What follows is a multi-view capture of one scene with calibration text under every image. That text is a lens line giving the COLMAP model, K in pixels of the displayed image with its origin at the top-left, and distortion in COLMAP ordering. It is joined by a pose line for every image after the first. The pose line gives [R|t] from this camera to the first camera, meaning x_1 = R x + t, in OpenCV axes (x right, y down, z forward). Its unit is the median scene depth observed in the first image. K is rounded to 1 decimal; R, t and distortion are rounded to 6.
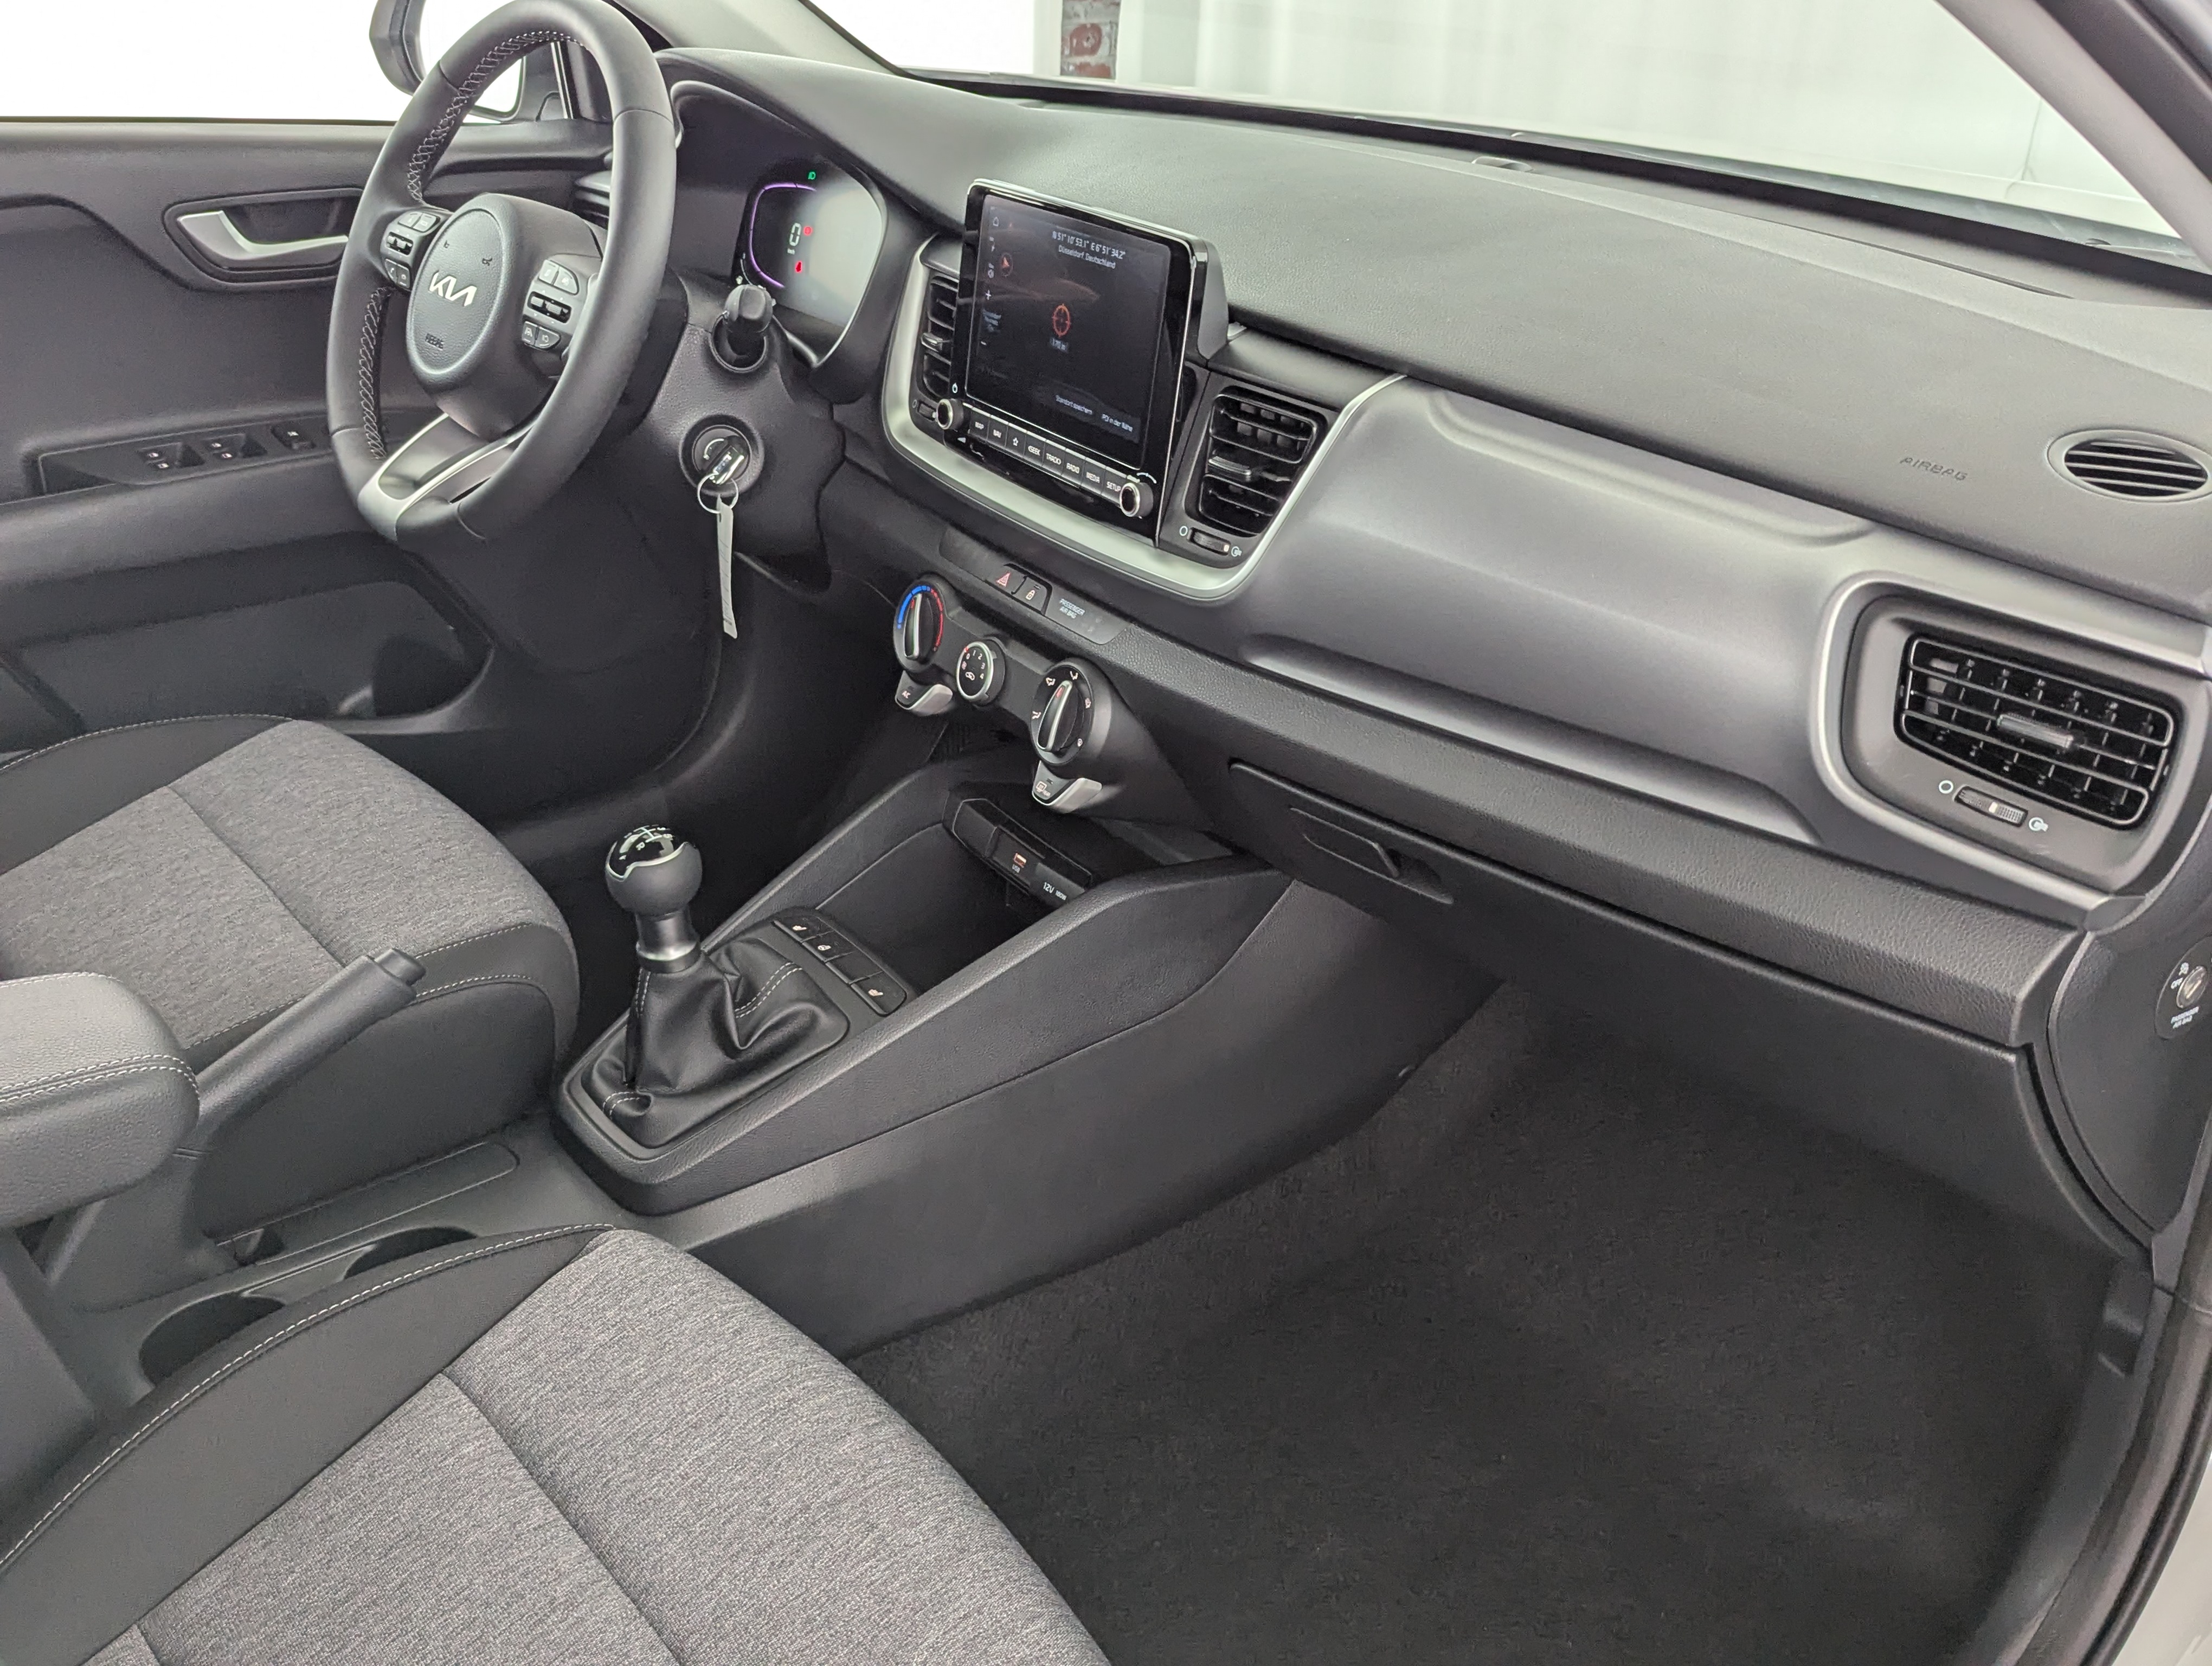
lens RADIAL K [[2203.3, 0, 1106.0], [0, 2203.3, 833.0], [0, 0, 1]] dist [0.036986, -0.026512]
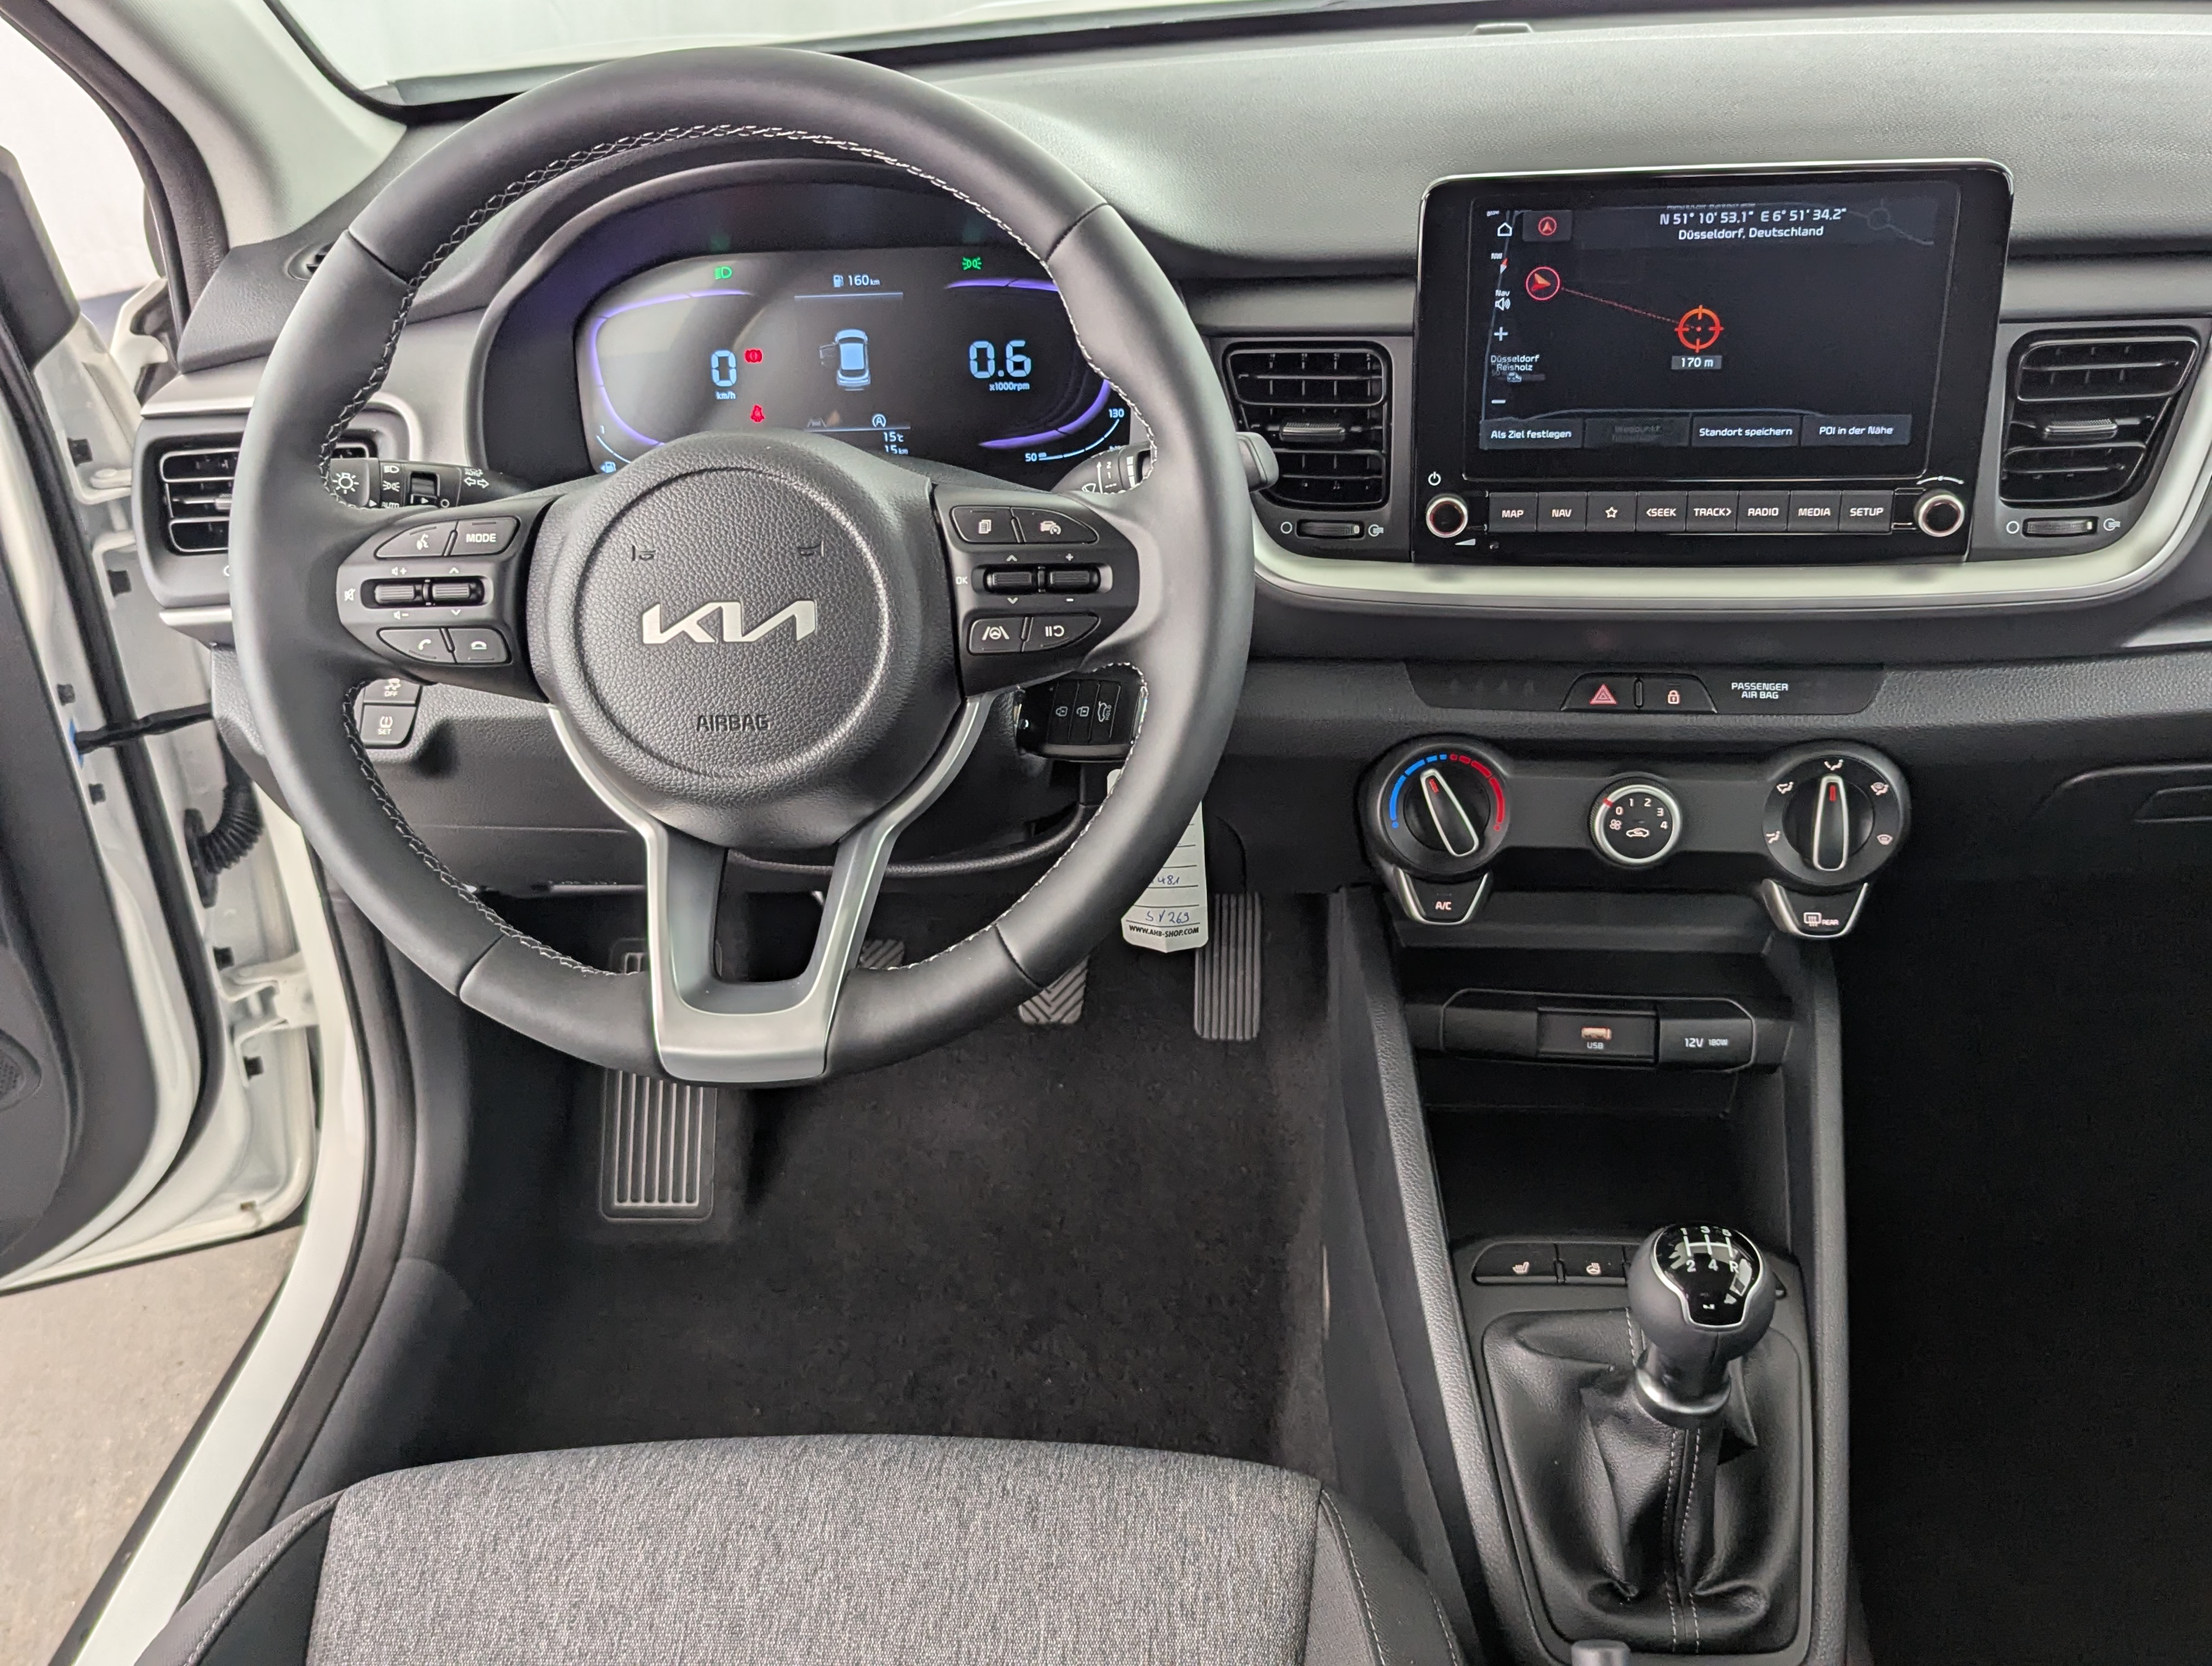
lens RADIAL K [[2203.3, 0, 1106.0], [0, 2203.3, 833.0], [0, 0, 1]] dist [0.036986, -0.026512]
pose [[0.657741, -0.426945, 0.620561, -0.678936], [0.388558, 0.898091, 0.206047, -0.312034], [-0.645290, 0.105598, 0.756604, 0.595955]]
